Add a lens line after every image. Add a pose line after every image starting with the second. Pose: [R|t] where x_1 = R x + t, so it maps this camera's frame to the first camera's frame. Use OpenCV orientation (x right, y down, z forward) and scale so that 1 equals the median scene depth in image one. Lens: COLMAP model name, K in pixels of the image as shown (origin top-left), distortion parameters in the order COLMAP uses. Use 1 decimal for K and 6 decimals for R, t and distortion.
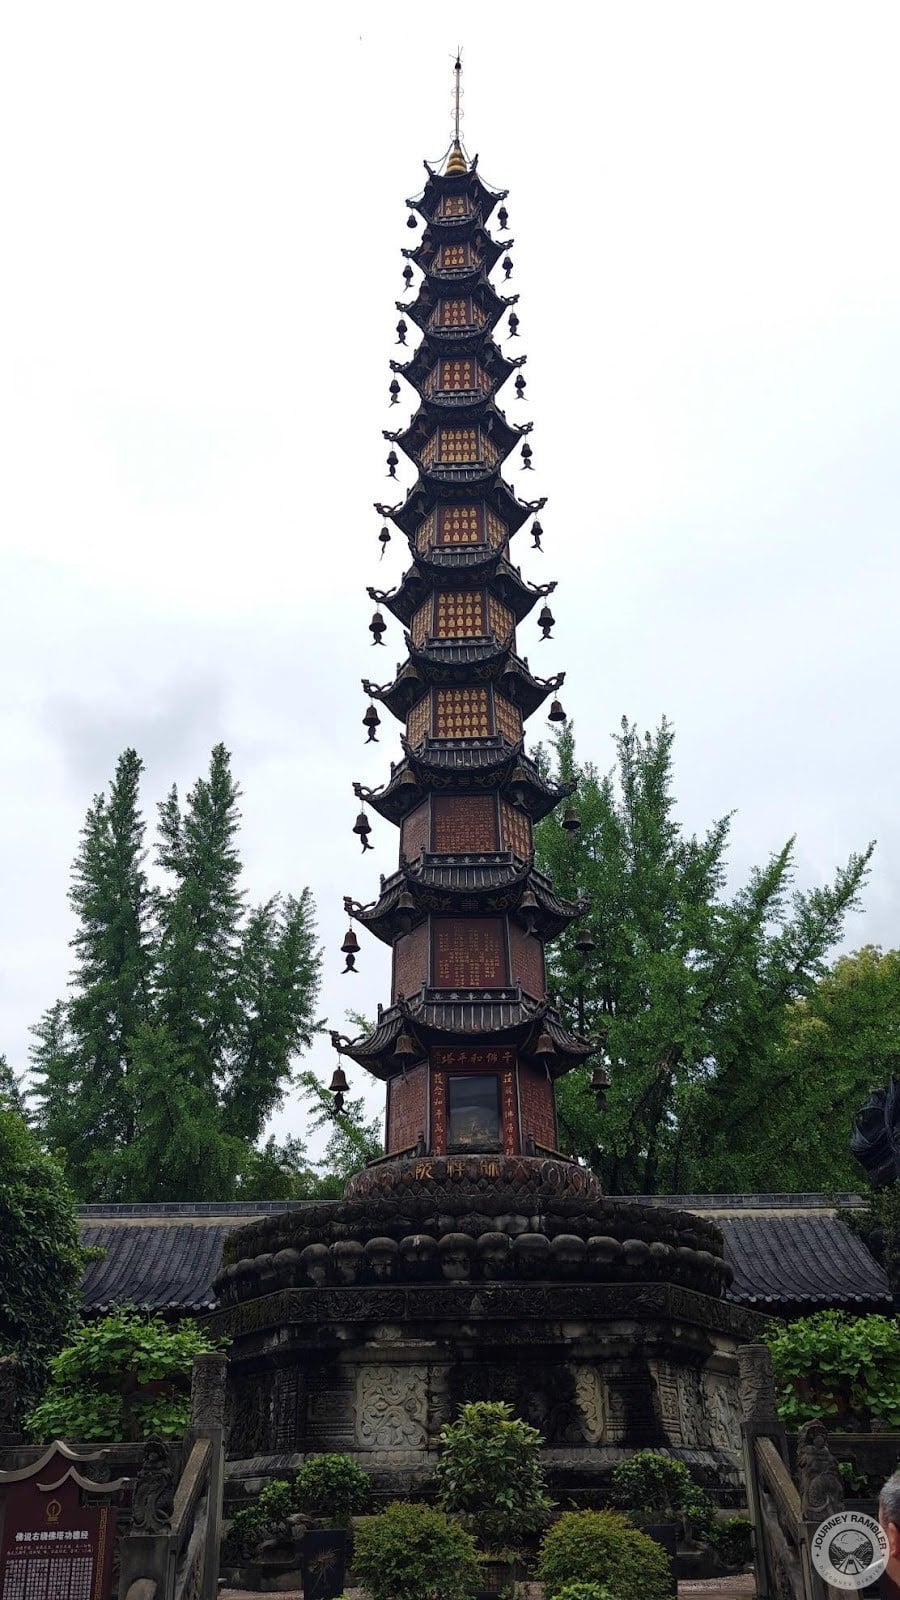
lens RADIAL K [[1313.4, 0, 450.0], [0, 1313.4, 800.0], [0, 0, 1]] dist [0.120132, -0.132174]
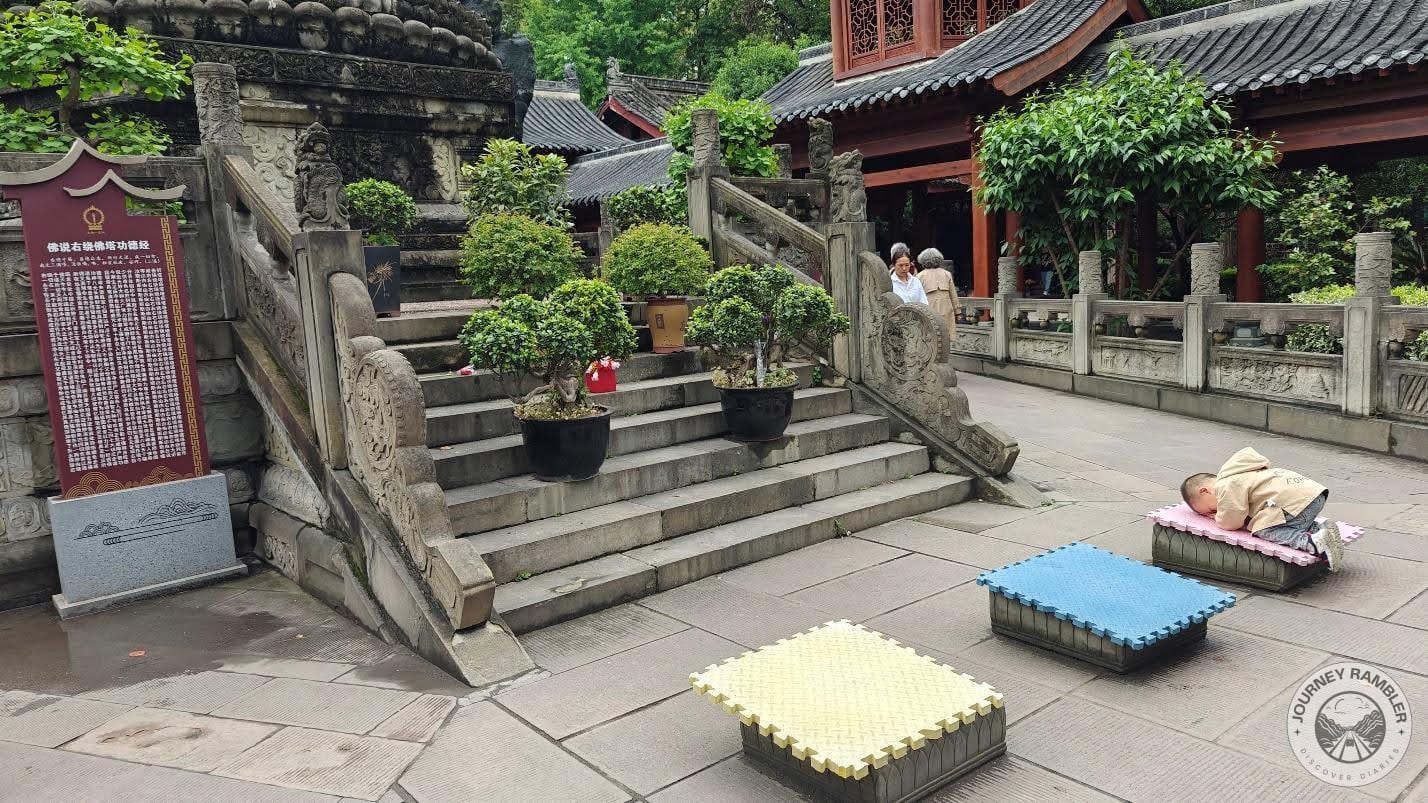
lens RADIAL K [[984.6, 0, 714.0], [0, 984.6, 401.5], [0, 0, 1]] dist [0.058763, -0.076077]
pose [[0.760264, -0.108843, 0.640431, -0.264215], [-0.265595, 0.847620, 0.459347, 0.161055], [-0.592839, -0.519320, 0.615507, 0.231599]]
